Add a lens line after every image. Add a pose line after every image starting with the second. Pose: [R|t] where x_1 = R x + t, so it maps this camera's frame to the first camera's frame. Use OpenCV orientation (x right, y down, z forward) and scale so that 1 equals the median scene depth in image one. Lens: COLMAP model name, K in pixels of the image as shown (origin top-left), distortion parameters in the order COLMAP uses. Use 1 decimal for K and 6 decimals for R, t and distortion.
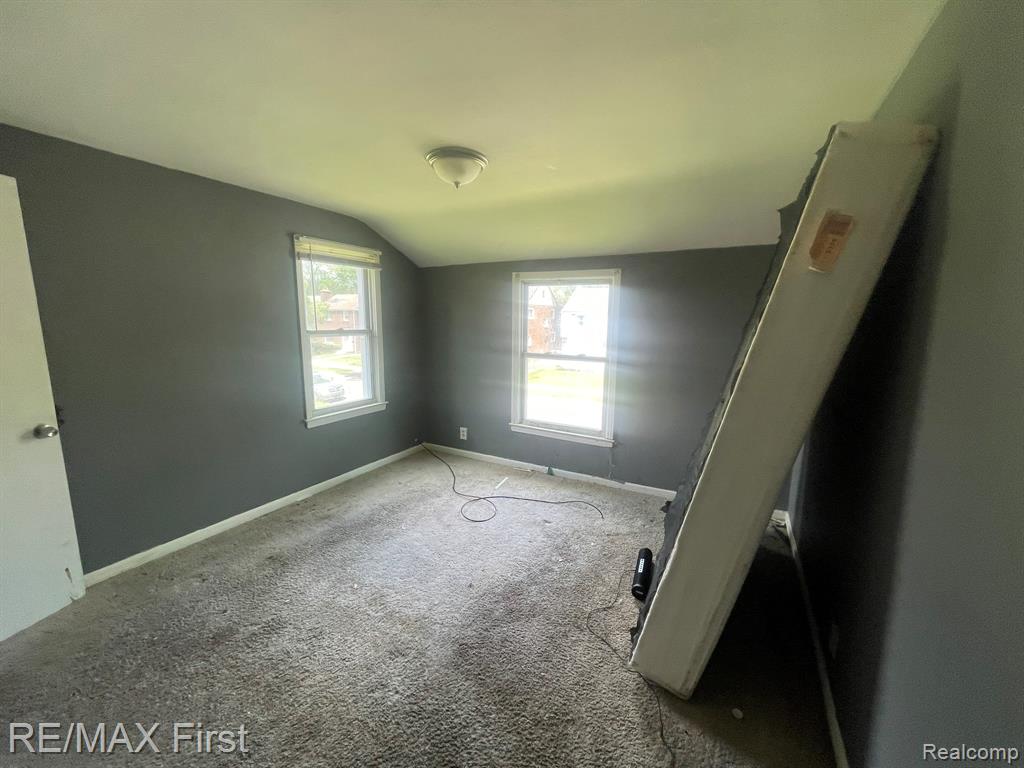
lens RADIAL K [[415.4, 0, 511.5], [0, 415.4, 381.6], [0, 0, 1]] dist [-0.001839, -0.000016]
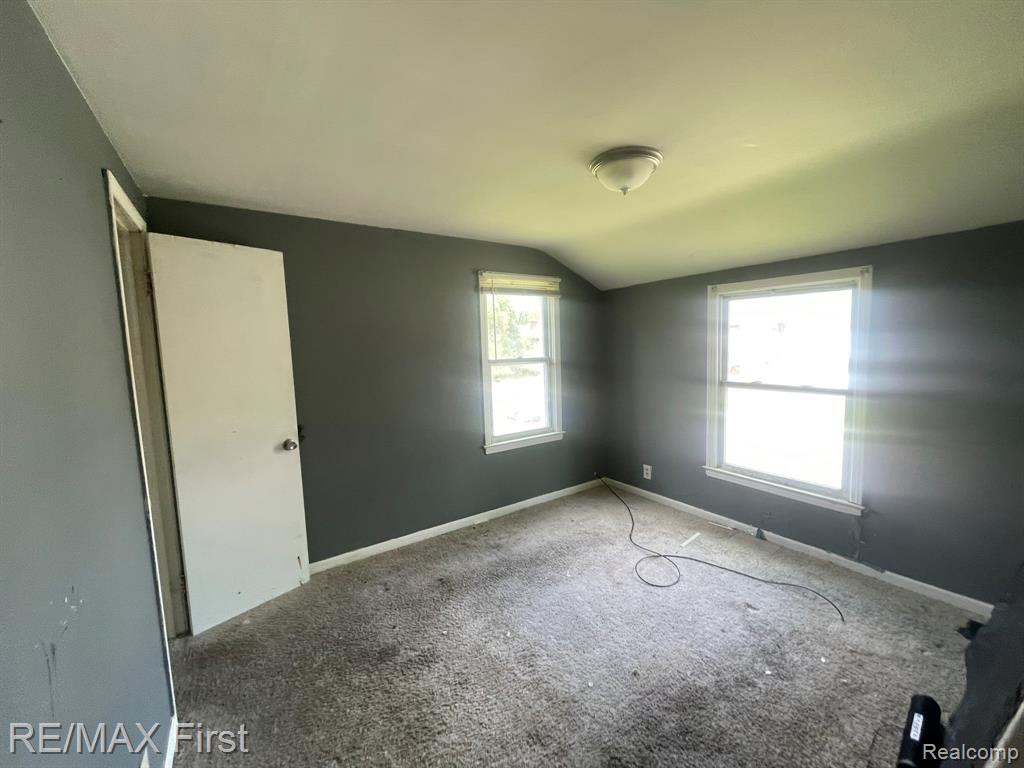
lens RADIAL K [[415.4, 0, 511.5], [0, 415.4, 381.6], [0, 0, 1]] dist [-0.001839, -0.000016]
pose [[0.891484, 0.004487, -0.453030, 0.038247], [-0.030538, 0.998272, -0.050206, -0.020400], [0.452022, 0.058593, 0.890081, 0.109139]]
